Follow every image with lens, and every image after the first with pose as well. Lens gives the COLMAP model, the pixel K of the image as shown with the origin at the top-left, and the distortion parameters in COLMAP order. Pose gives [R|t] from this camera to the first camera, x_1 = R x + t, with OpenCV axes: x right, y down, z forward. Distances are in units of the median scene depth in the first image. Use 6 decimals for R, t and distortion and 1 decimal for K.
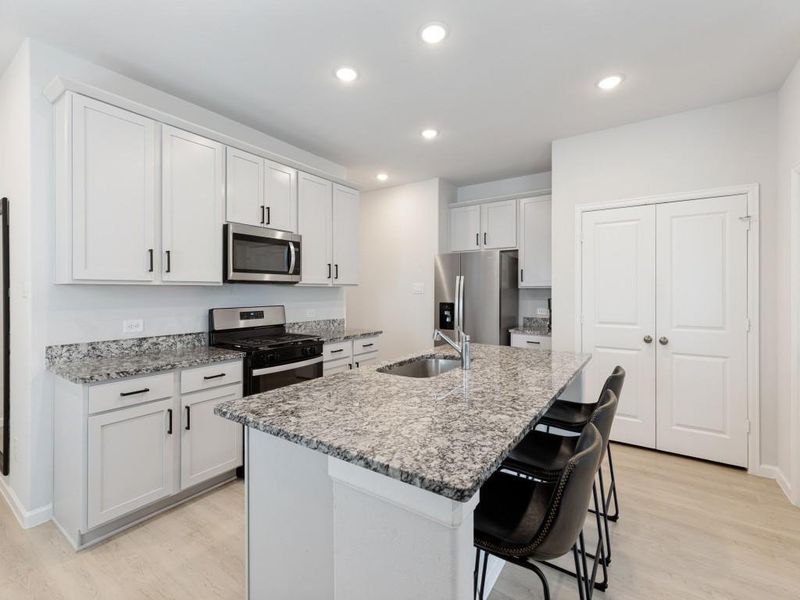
lens RADIAL K [[362.3, 0, 395.0], [0, 362.3, 289.5], [0, 0, 1]] dist [0.002855, -0.000036]
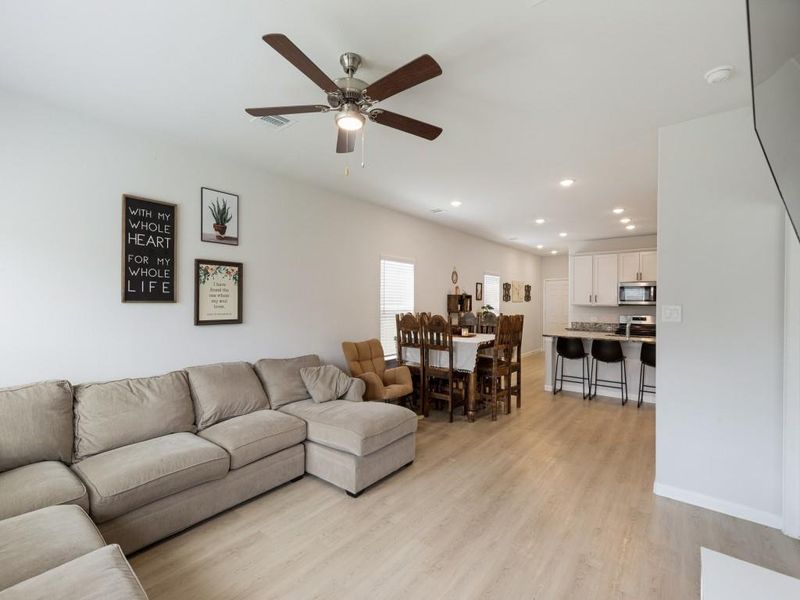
lens RADIAL K [[361.5, 0, 395.6], [0, 361.5, 302.7], [0, 0, 1]] dist [0.000761, -0.000129]
pose [[-0.068370, 0.002726, -0.997656, 2.213757], [-0.003054, 0.999991, 0.002942, -0.038170], [0.997655, 0.003248, -0.068361, -0.434900]]
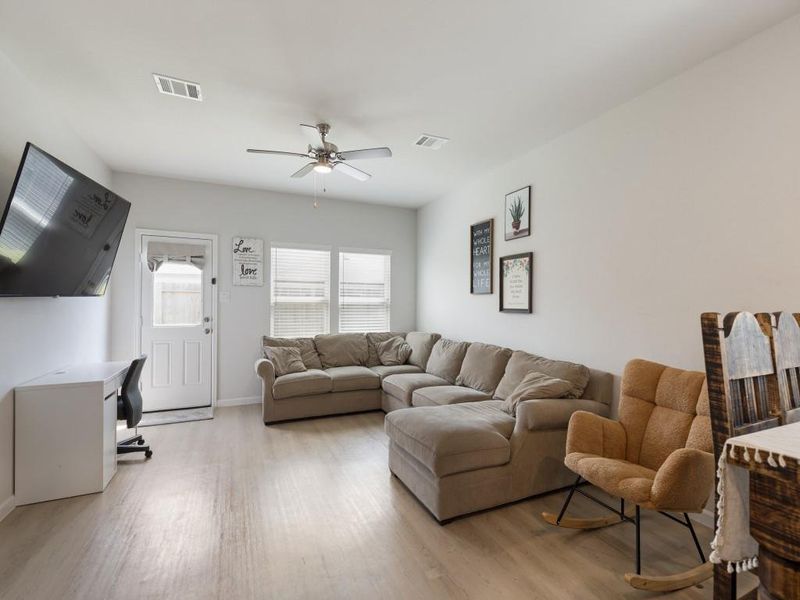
lens RADIAL K [[361.5, 0, 395.6], [0, 361.5, 302.7], [0, 0, 1]] dist [0.000761, -0.000129]
pose [[-0.851958, -0.007128, 0.523562, 0.786897], [-0.013410, 0.999876, -0.008209, 0.017090], [-0.523439, -0.014015, -0.851948, 0.217144]]
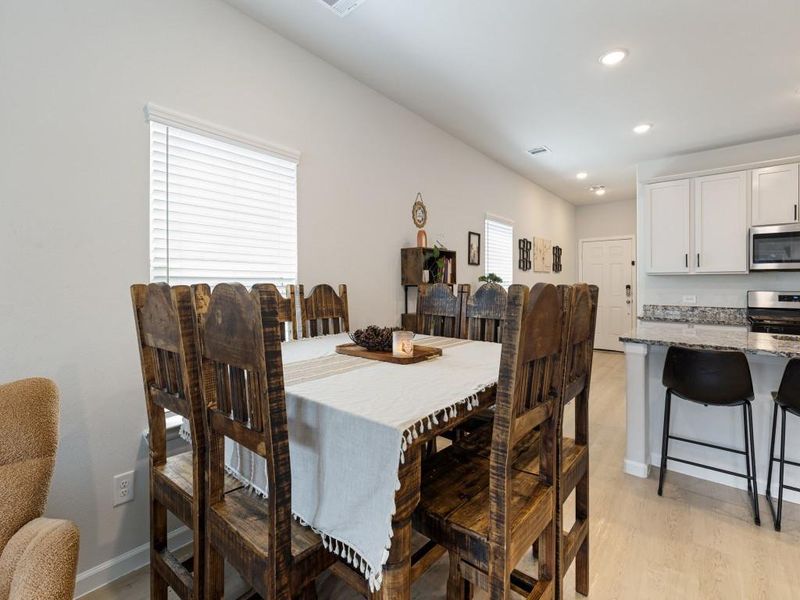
lens RADIAL K [[365.7, 0, 395.6], [0, 365.7, 282.2], [0, 0, 1]] dist [0.000546, -0.000069]
pose [[-0.095372, -0.003110, -0.995437, 0.979499], [0.003447, 0.999988, -0.003454, 0.020539], [0.995436, -0.003761, -0.095360, -0.175620]]
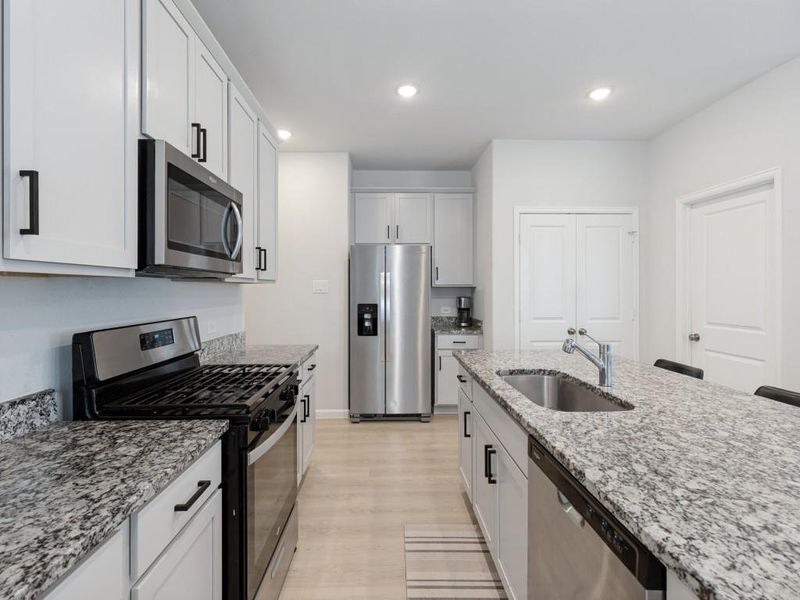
lens RADIAL K [[362.3, 0, 395.0], [0, 362.3, 289.5], [0, 0, 1]] dist [0.002855, -0.000036]
pose [[0.804417, -0.001328, 0.594063, -0.468633], [0.000467, 0.999999, 0.001604, 0.002998], [-0.594065, -0.001013, 0.804417, 0.444217]]
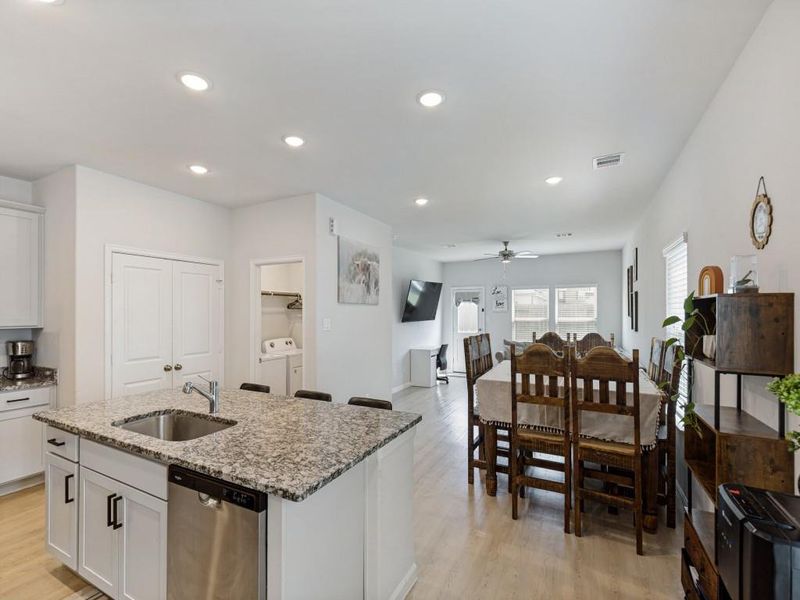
lens RADIAL K [[361.2, 0, 393.7], [0, 361.2, 313.8], [0, 0, 1]] dist [0.002386, 0.000224]
pose [[-0.124539, -0.001486, 0.992214, -0.669318], [-0.000042, 0.999999, 0.001492, -0.054236], [-0.992215, 0.000144, -0.124539, 0.425113]]
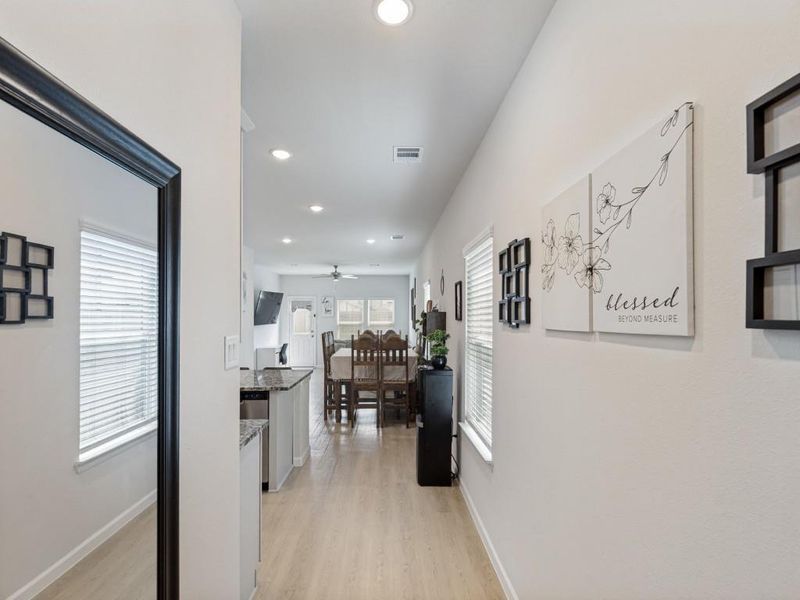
lens RADIAL K [[361.2, 0, 393.7], [0, 361.2, 313.8], [0, 0, 1]] dist [0.002386, 0.000224]
pose [[-0.587990, 0.007367, 0.808835, -1.308559], [-0.004050, 0.999919, -0.012051, -0.056578], [-0.808858, -0.010362, -0.587912, 0.865863]]
